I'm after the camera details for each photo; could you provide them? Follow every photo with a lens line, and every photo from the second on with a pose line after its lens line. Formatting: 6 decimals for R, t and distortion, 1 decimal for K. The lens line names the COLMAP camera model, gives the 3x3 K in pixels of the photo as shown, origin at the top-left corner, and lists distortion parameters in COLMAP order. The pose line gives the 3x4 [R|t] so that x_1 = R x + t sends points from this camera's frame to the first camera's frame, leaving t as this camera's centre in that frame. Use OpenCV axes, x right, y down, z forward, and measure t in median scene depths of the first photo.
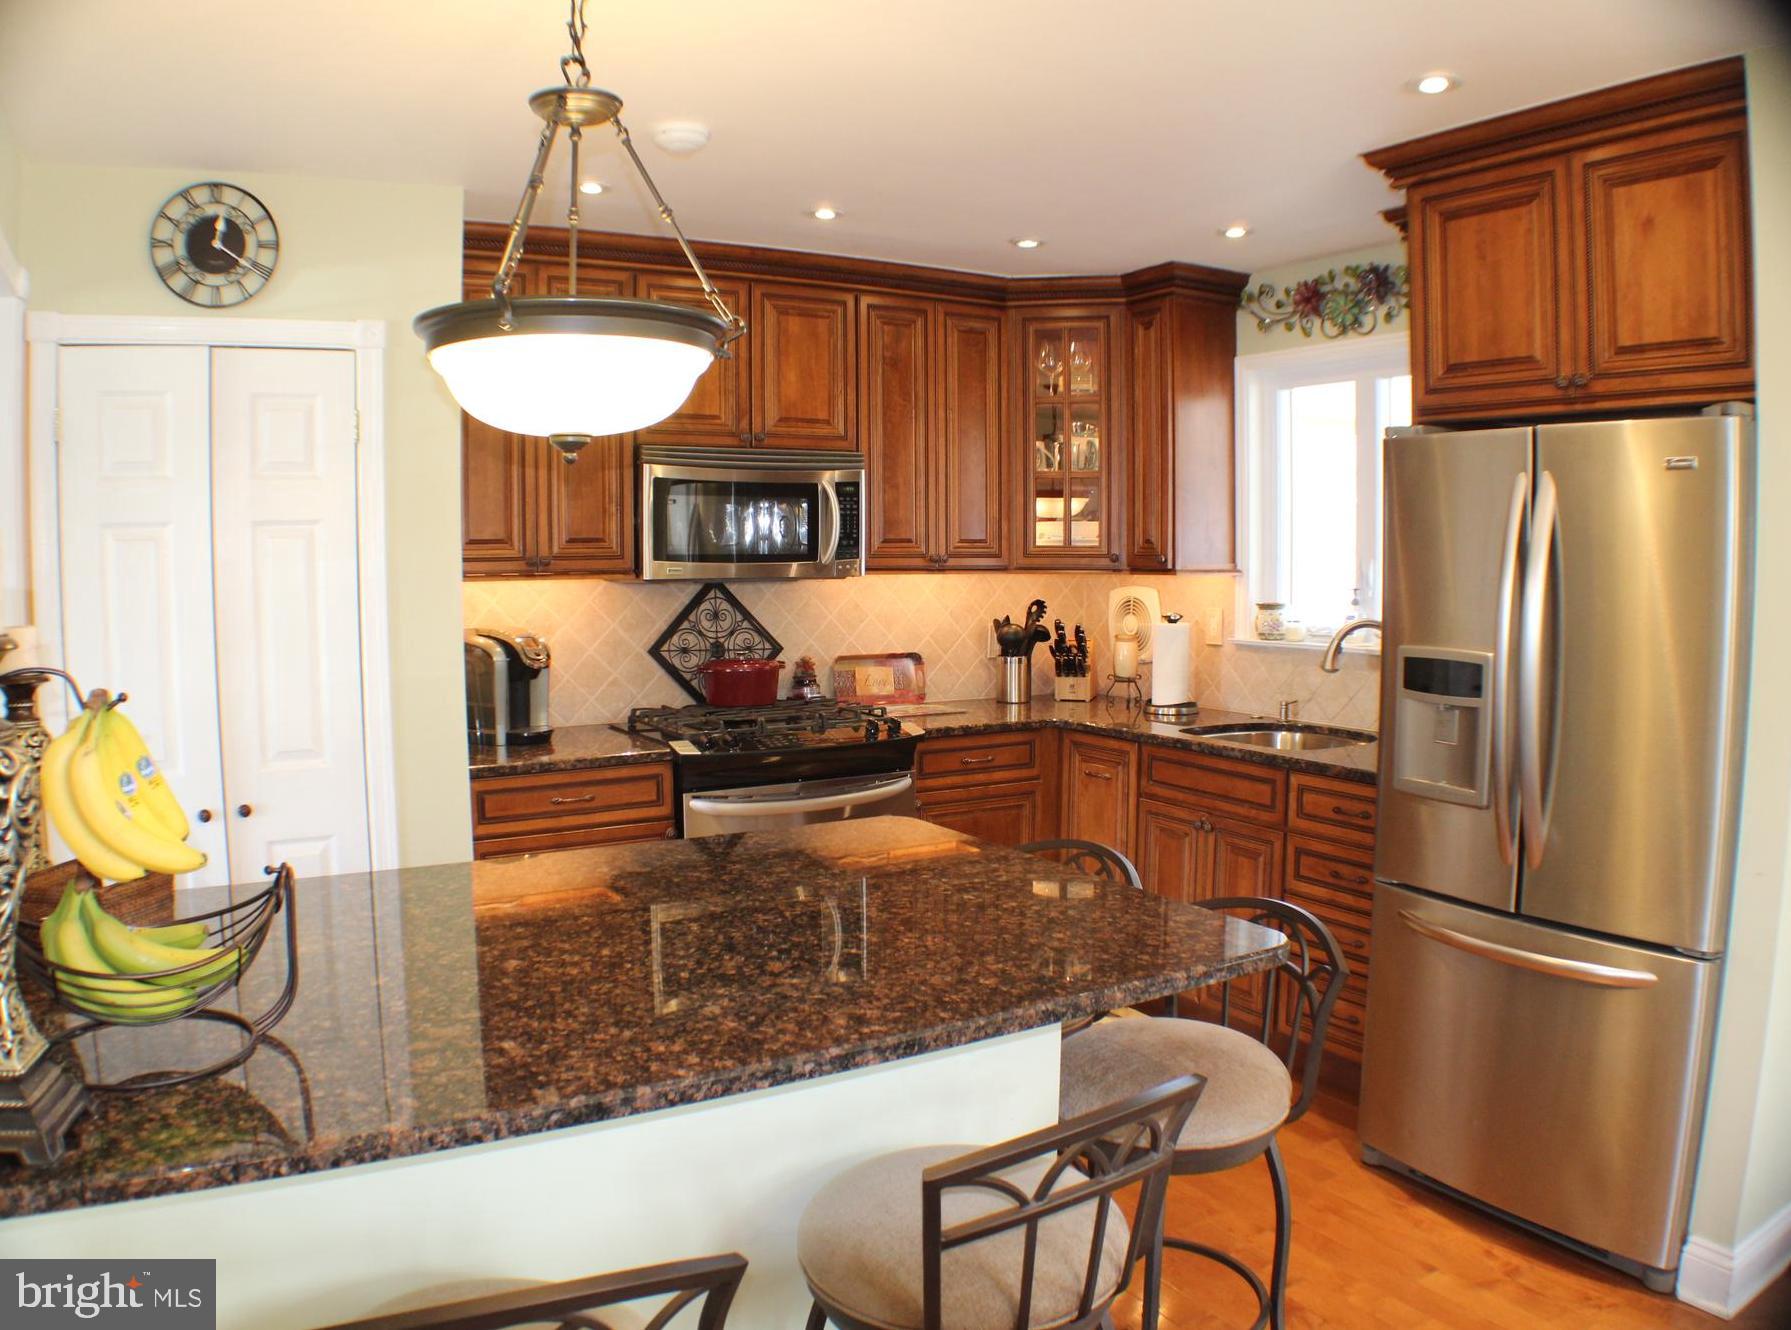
lens RADIAL K [[1306.6, 0, 895.5], [0, 1306.6, 665.0], [0, 0, 1]] dist [-0.193427, -0.000270]
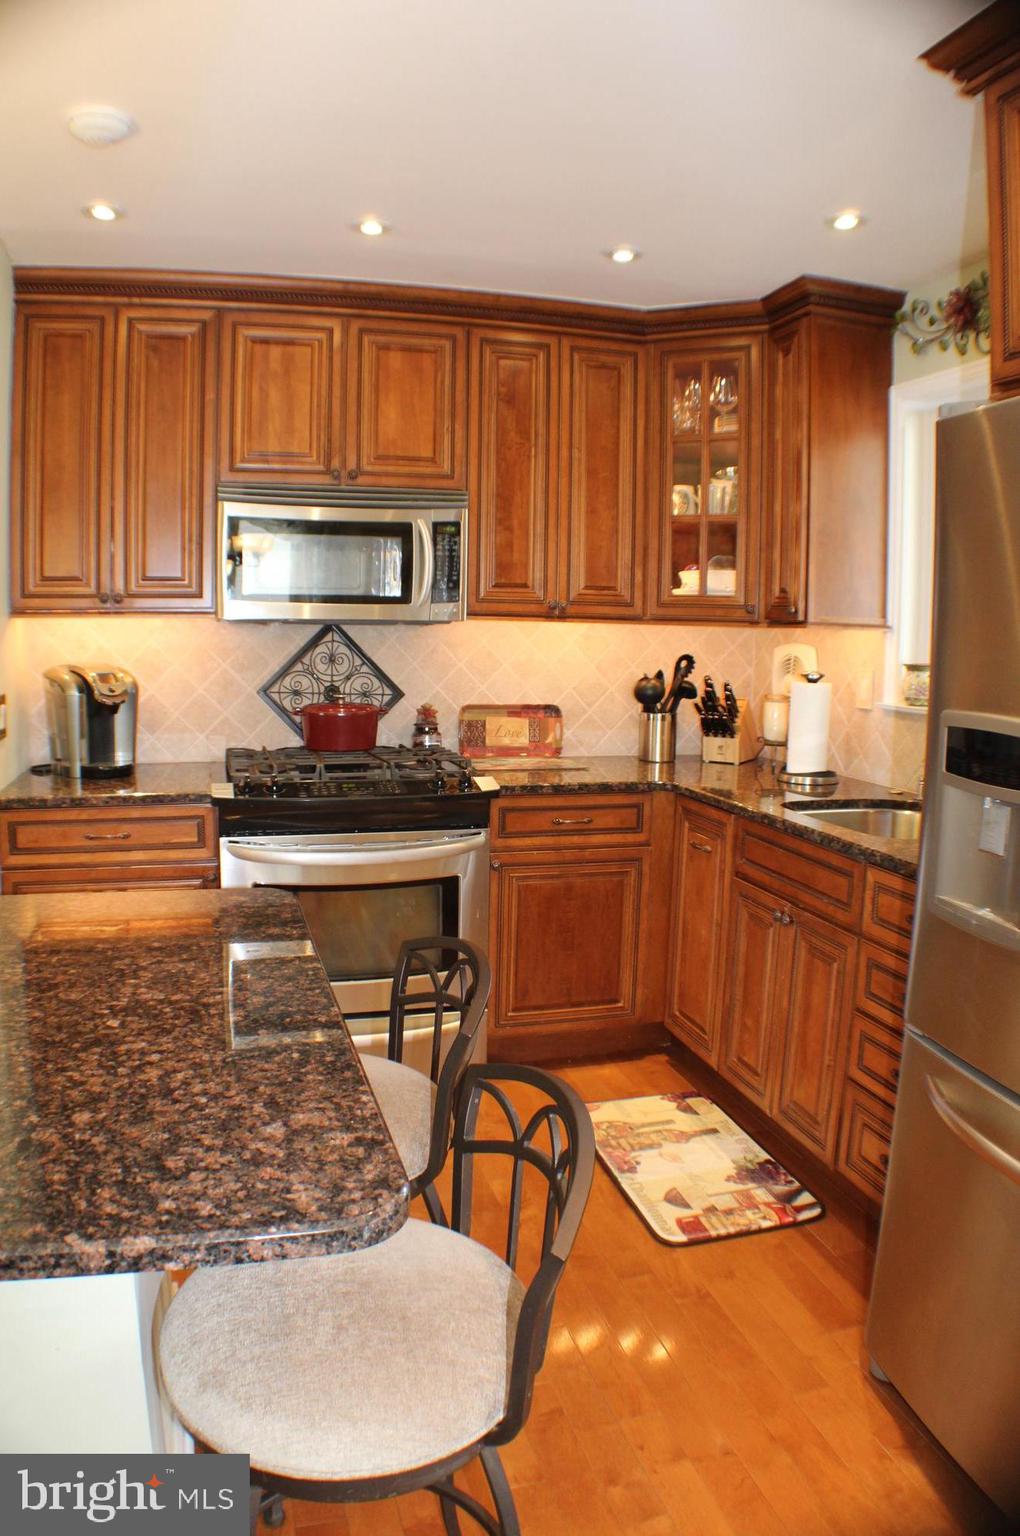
lens RADIAL K [[1070.7, 0, 506.3], [0, 1070.7, 751.5], [0, 0, 1]] dist [-0.209501, 0.070345]
pose [[0.966664, 0.049734, -0.251173, 0.202274], [-0.041988, 0.998465, 0.036108, -0.002257], [0.252584, -0.024358, 0.967268, 0.247499]]
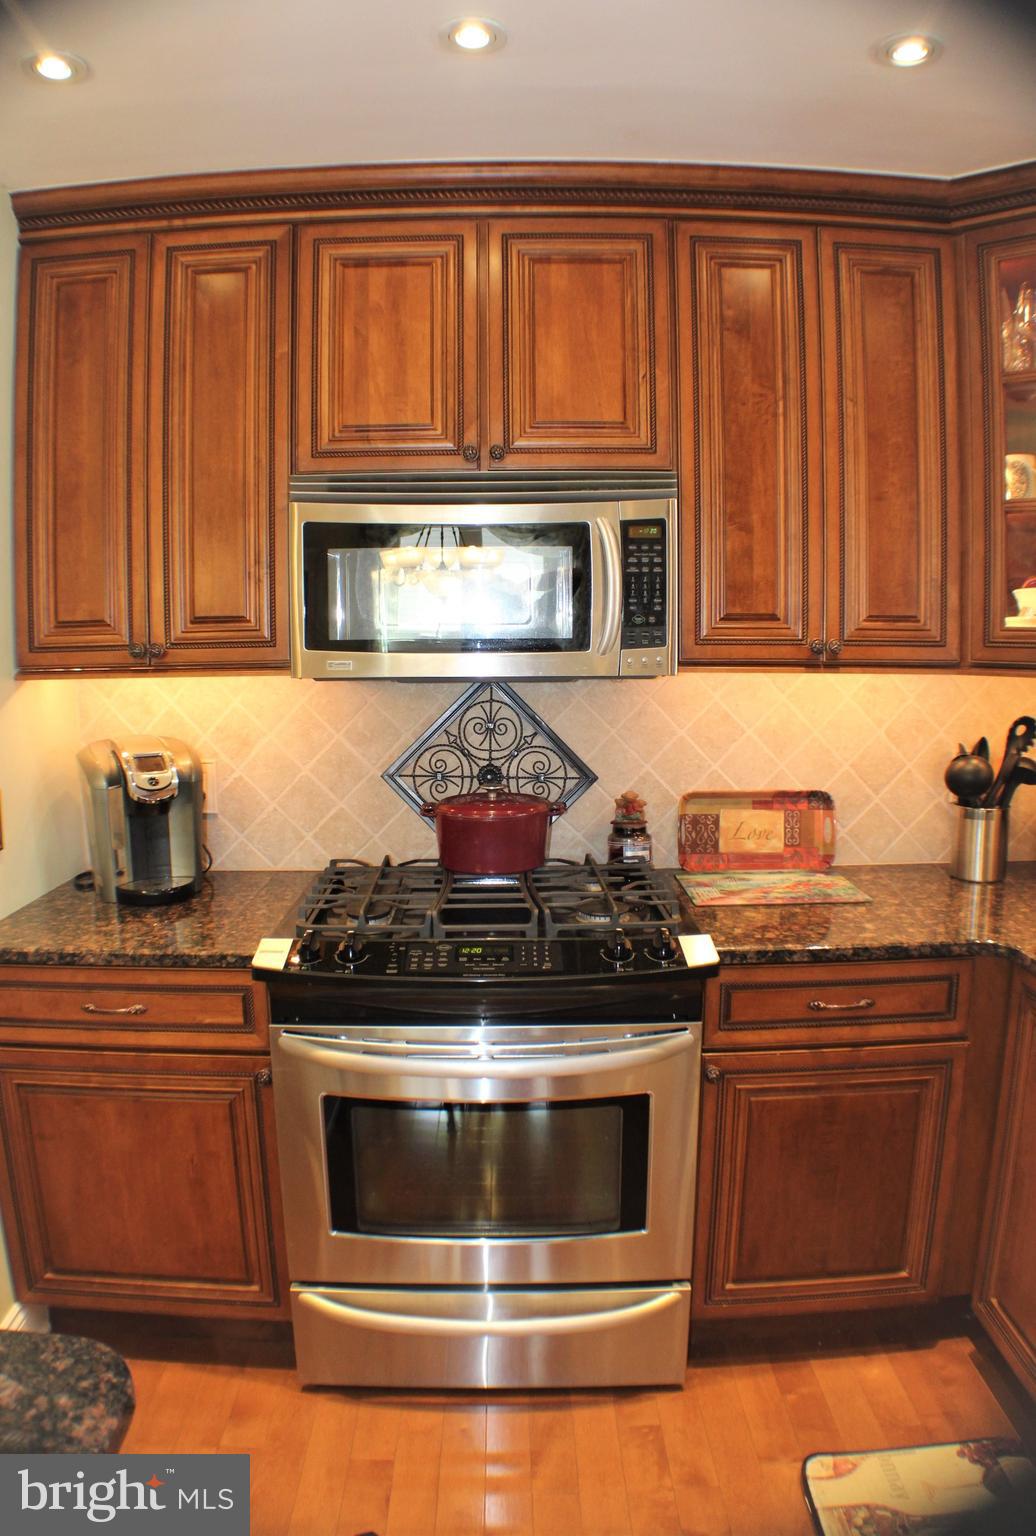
lens RADIAL K [[1045.7, 0, 519.8], [0, 1045.7, 736.3], [0, 0, 1]] dist [-0.217654, 0.071073]
pose [[0.867558, 0.048579, -0.494958, 0.150678], [-0.039755, 0.998807, 0.028349, -0.049937], [0.495745, -0.004917, 0.868454, 0.537052]]
